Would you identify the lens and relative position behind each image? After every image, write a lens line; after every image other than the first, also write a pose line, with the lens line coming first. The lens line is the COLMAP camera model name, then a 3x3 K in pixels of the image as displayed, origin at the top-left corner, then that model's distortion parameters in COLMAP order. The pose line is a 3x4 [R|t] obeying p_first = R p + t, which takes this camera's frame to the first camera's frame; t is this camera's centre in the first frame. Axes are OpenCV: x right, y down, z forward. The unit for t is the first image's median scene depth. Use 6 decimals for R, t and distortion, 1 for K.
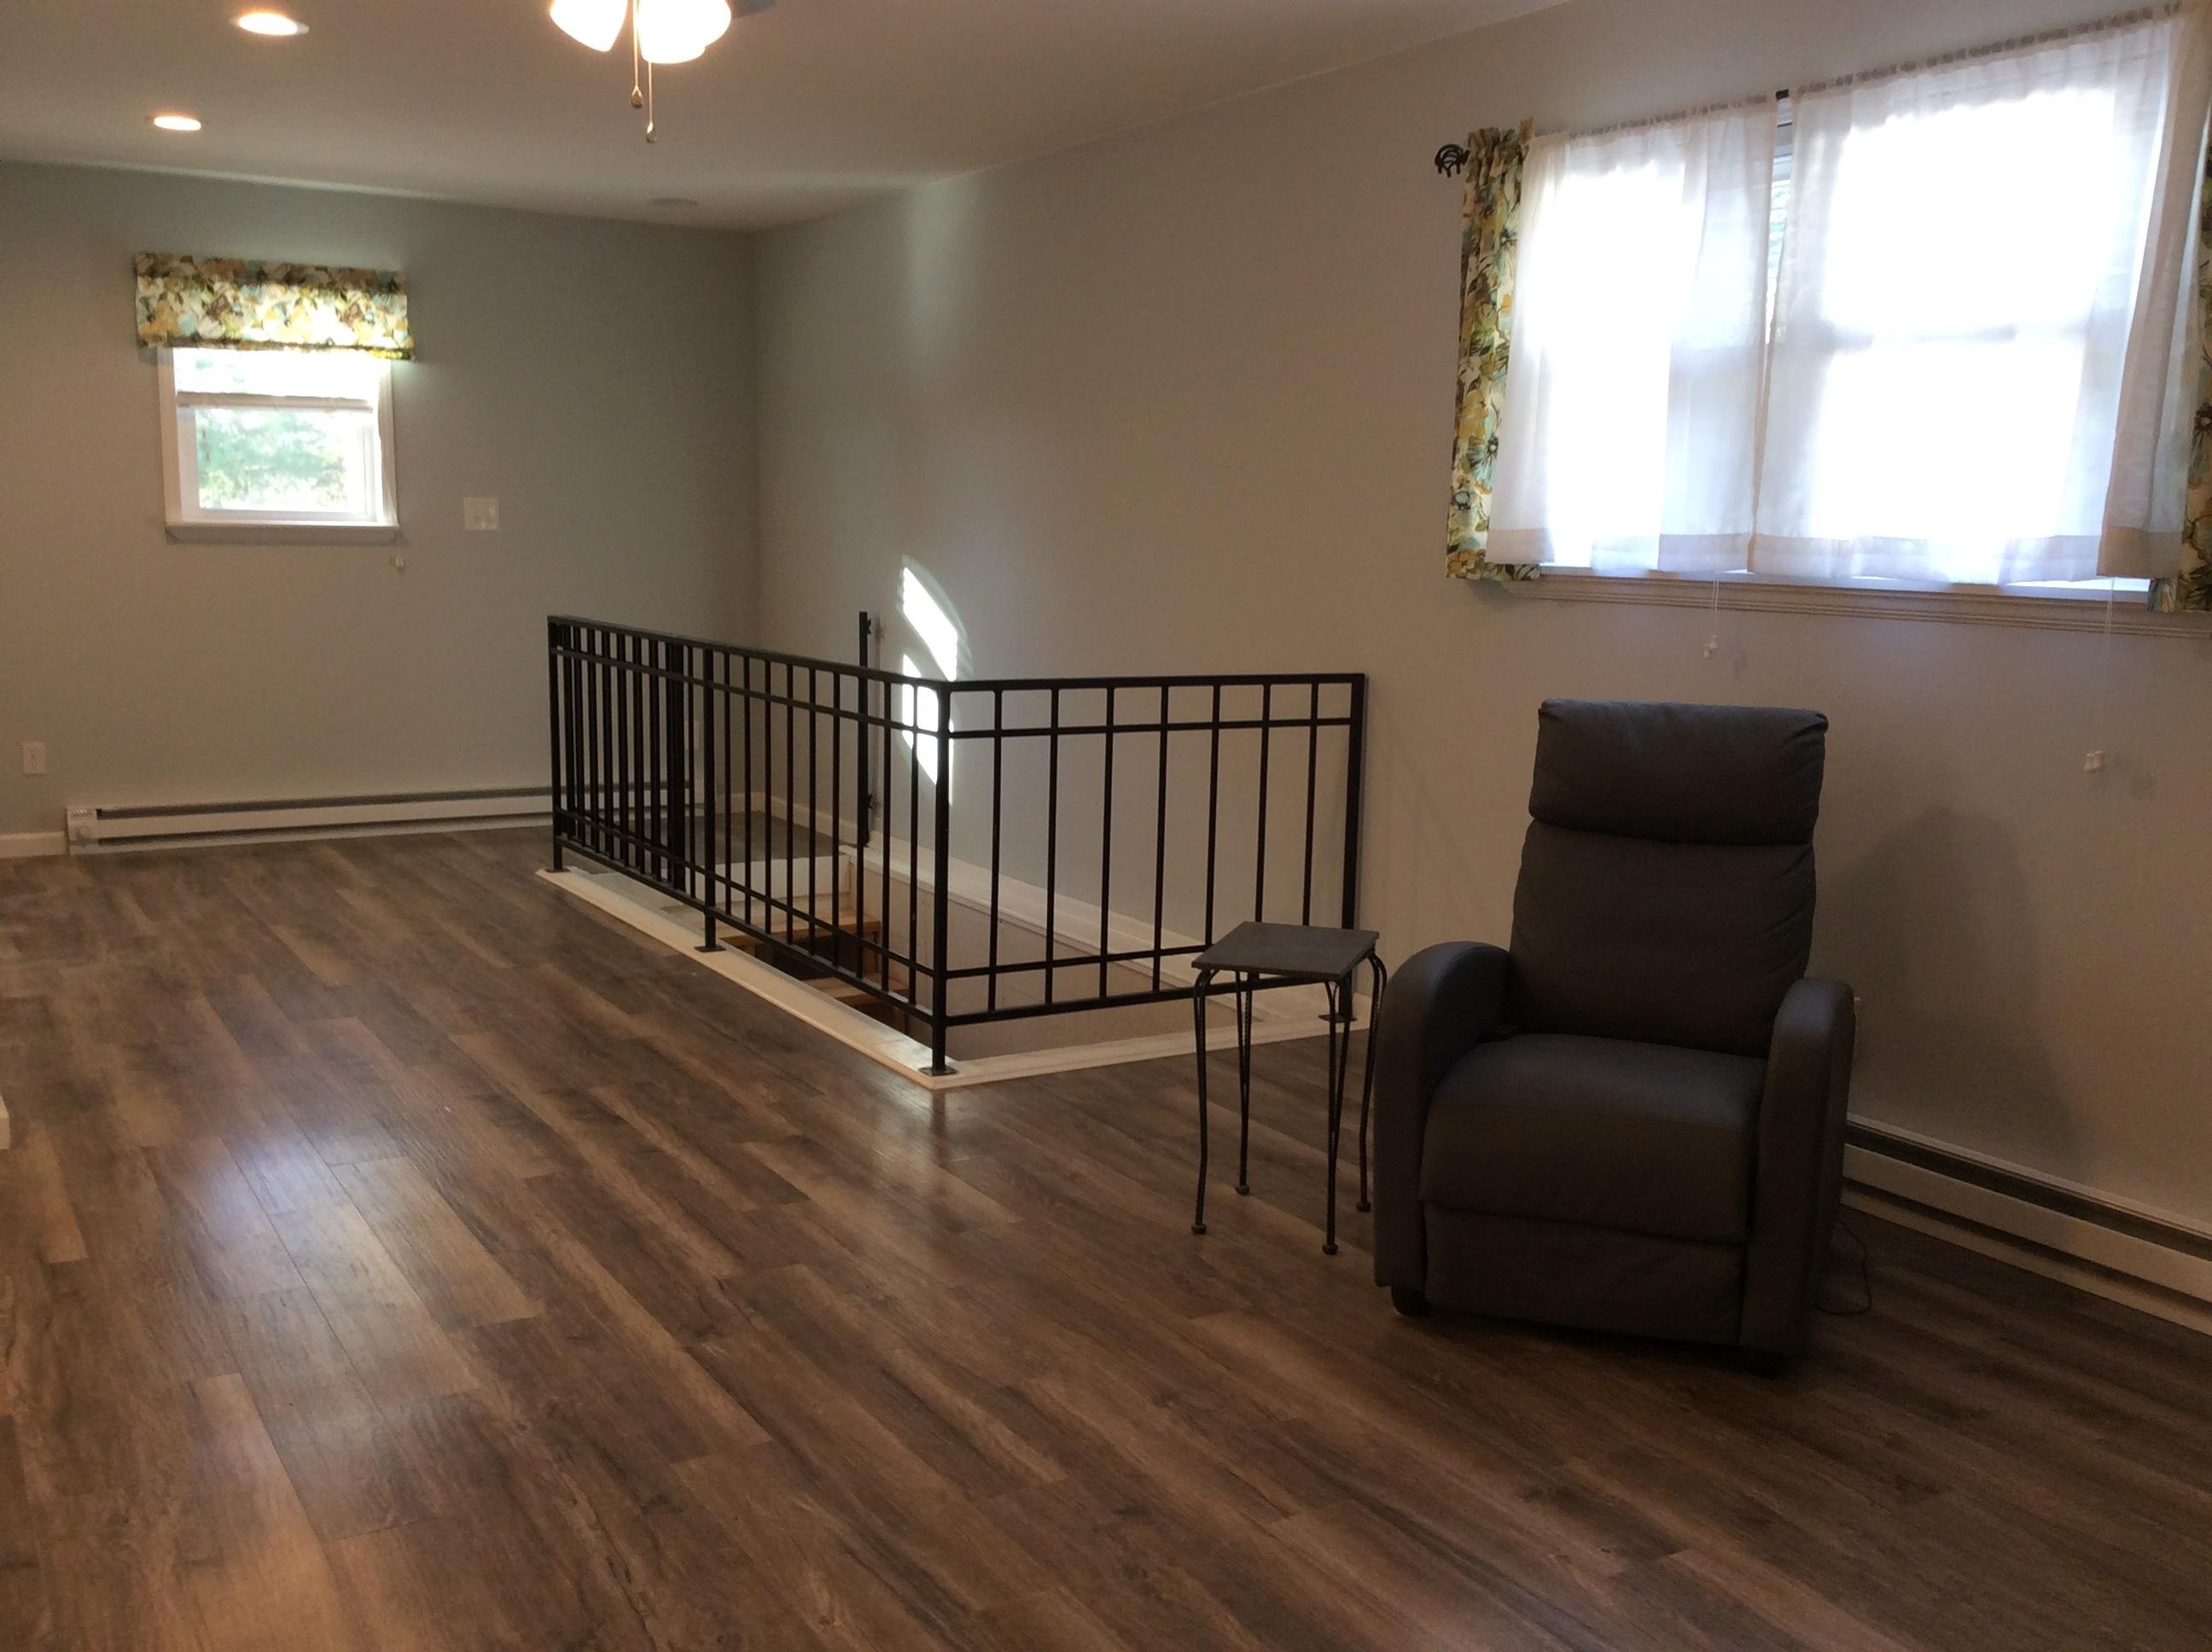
lens RADIAL K [[2000.4, 0, 1120.0], [0, 2000.4, 827.6], [0, 0, 1]] dist [0.112331, -0.207491]
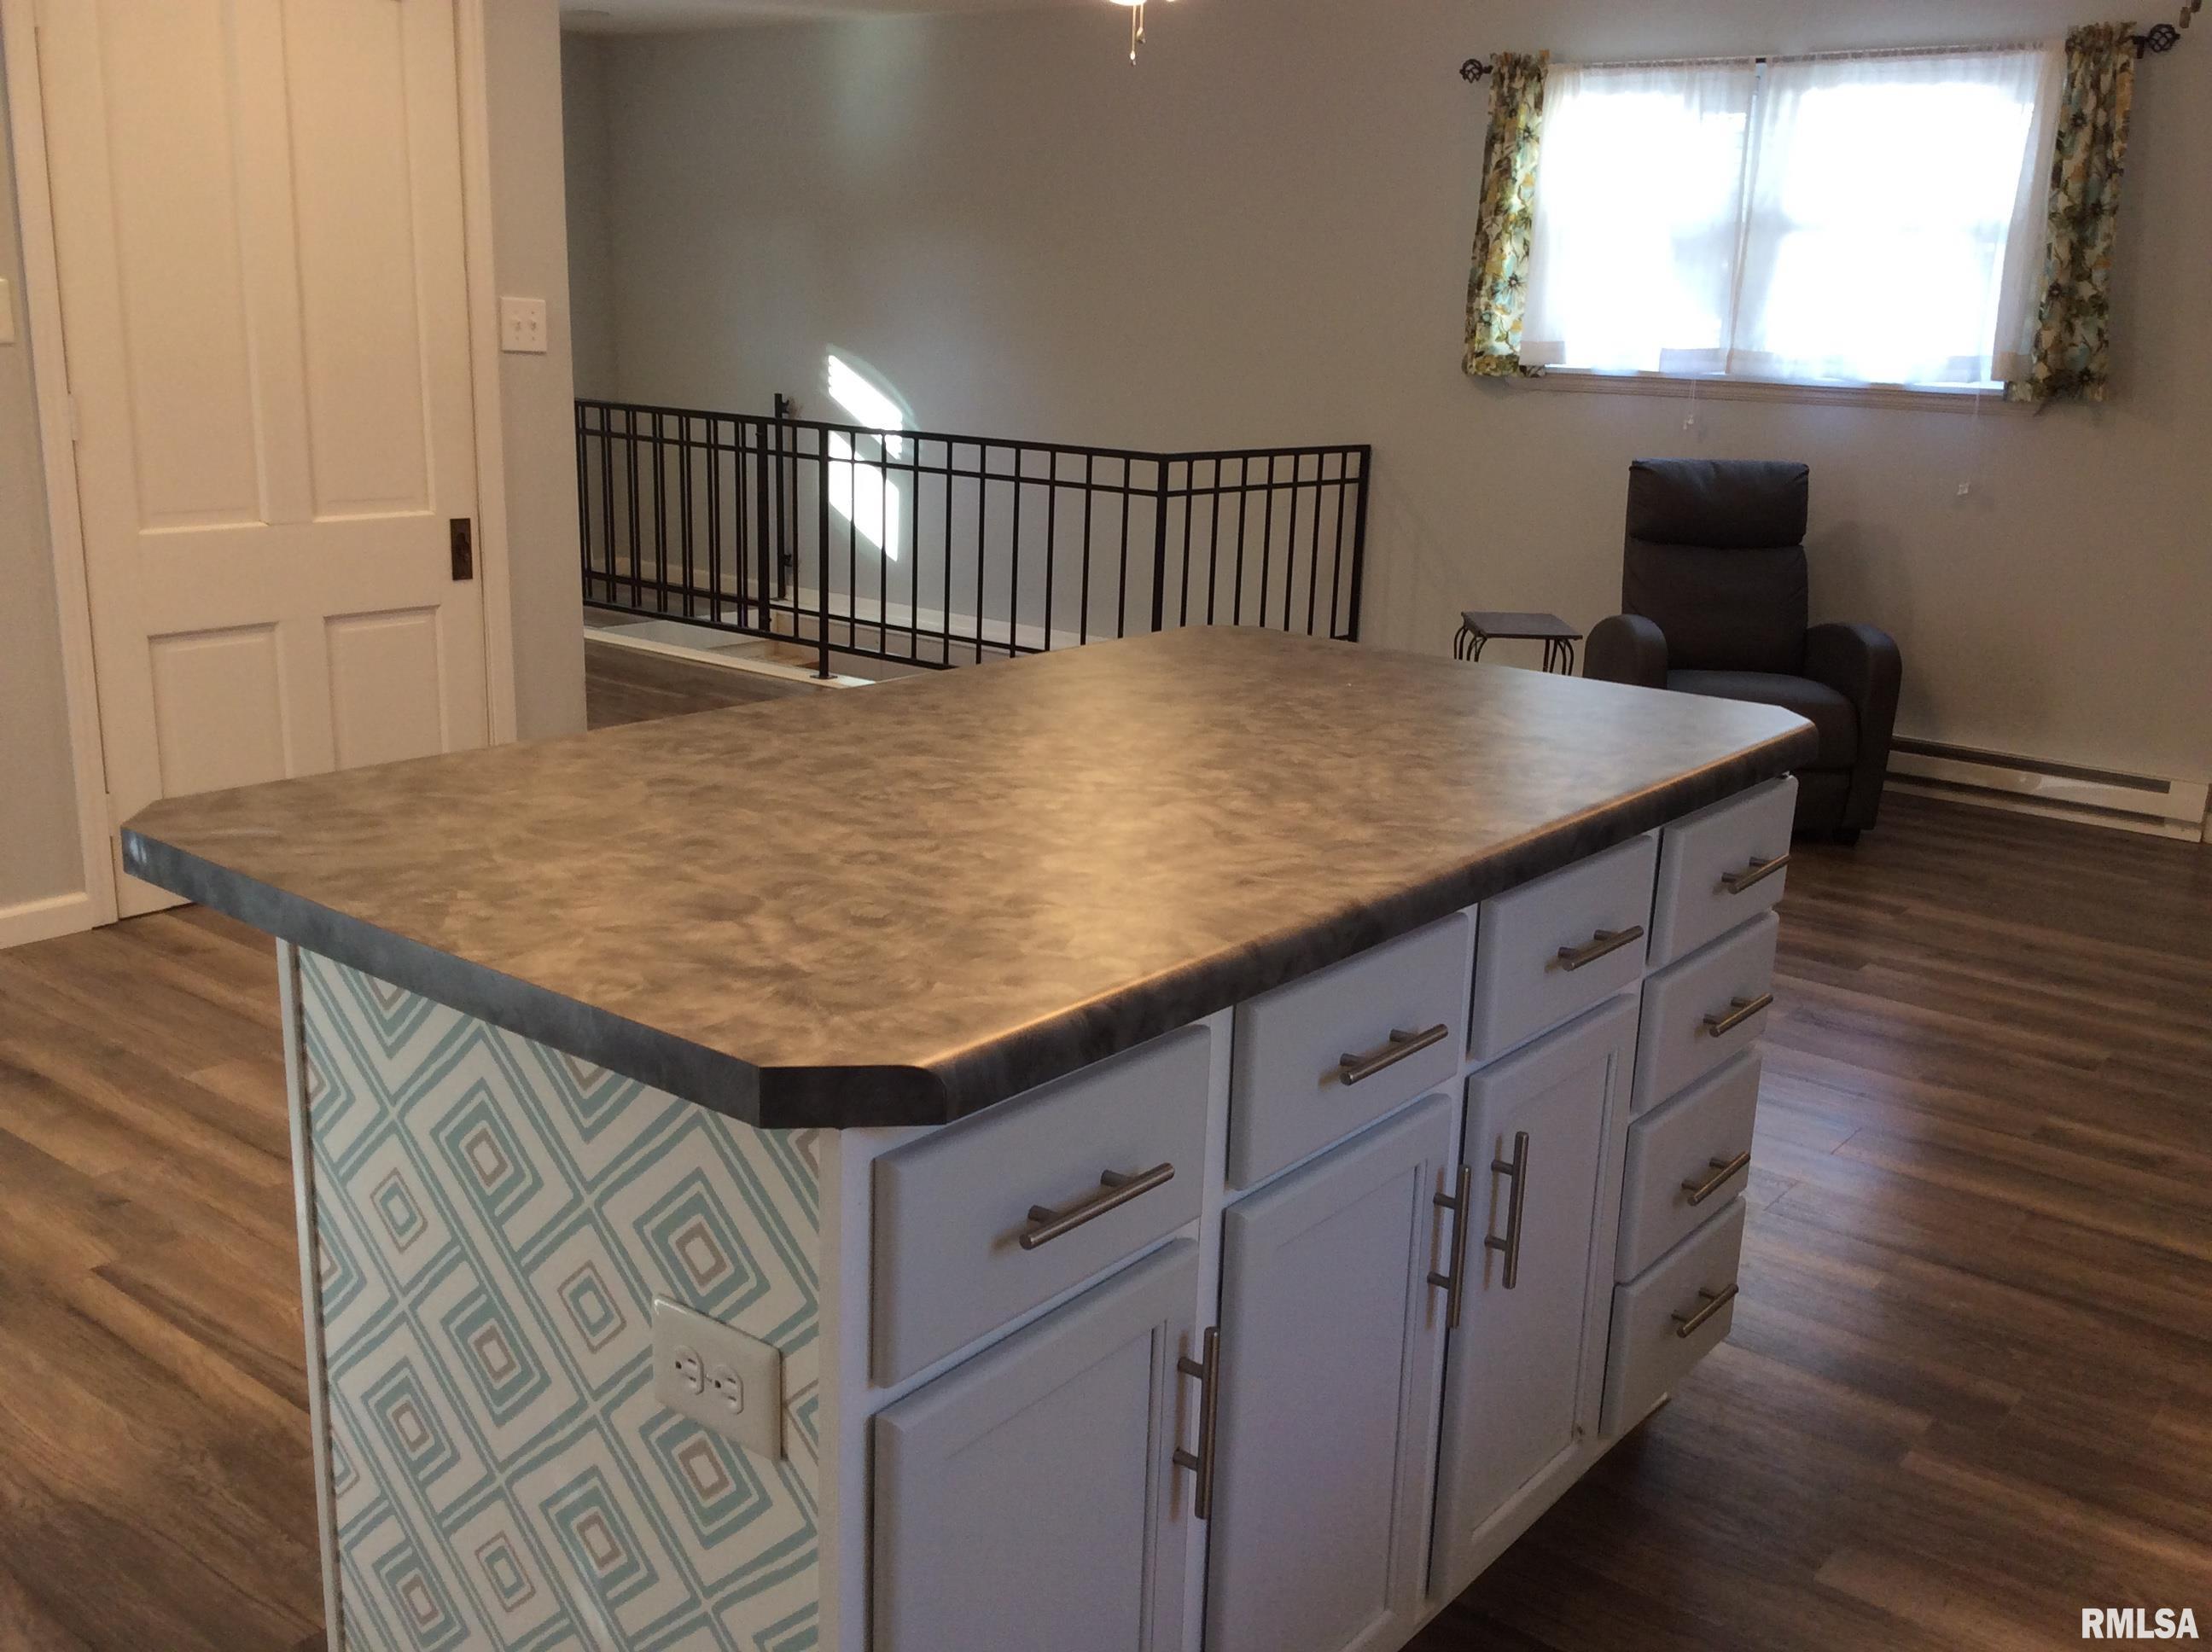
lens RADIAL K [[2000.4, 0, 1120.0], [0, 2000.4, 827.6], [0, 0, 1]] dist [0.112331, -0.207491]
pose [[0.938339, -0.073882, 0.337731, -0.695547], [0.035872, 0.992432, 0.117436, 0.021035], [-0.343851, -0.098080, 0.933888, -0.336923]]
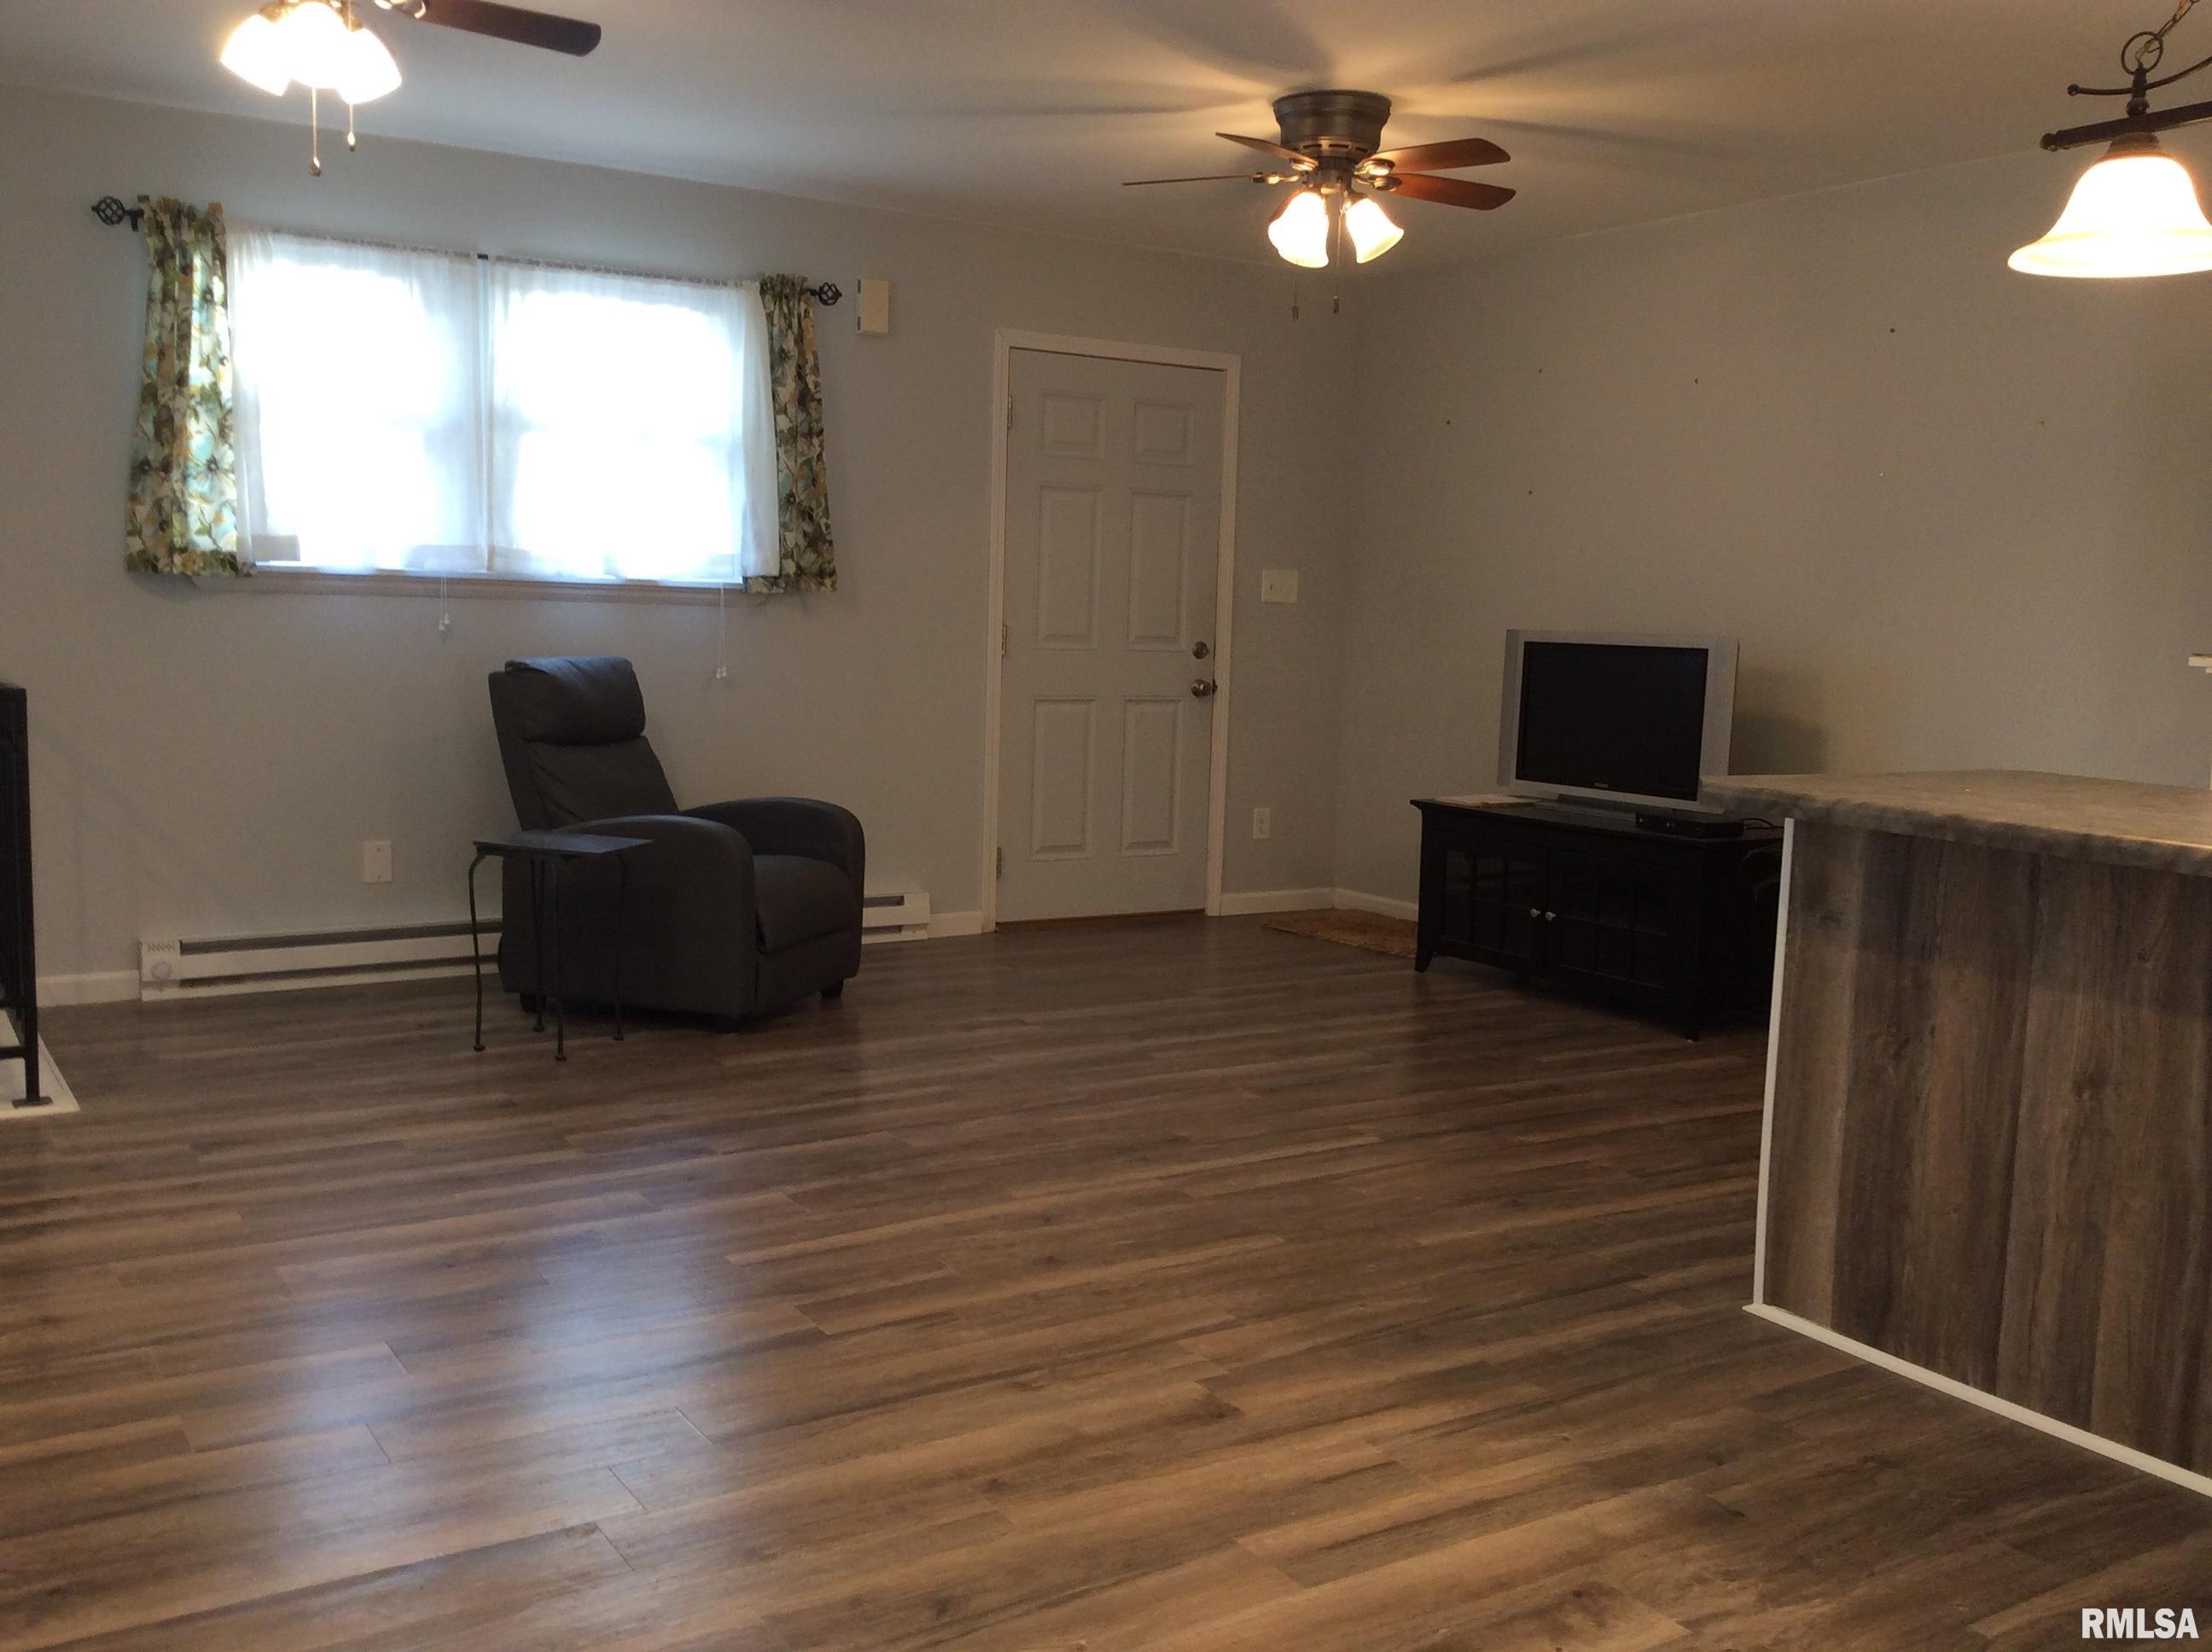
lens RADIAL K [[2000.4, 0, 1120.0], [0, 2000.4, 827.6], [0, 0, 1]] dist [0.112331, -0.207491]
pose [[-0.018345, -0.133866, 0.990830, -1.234196], [0.122244, 0.983261, 0.135107, -0.086958], [-0.992331, 0.123602, -0.001674, 0.576224]]
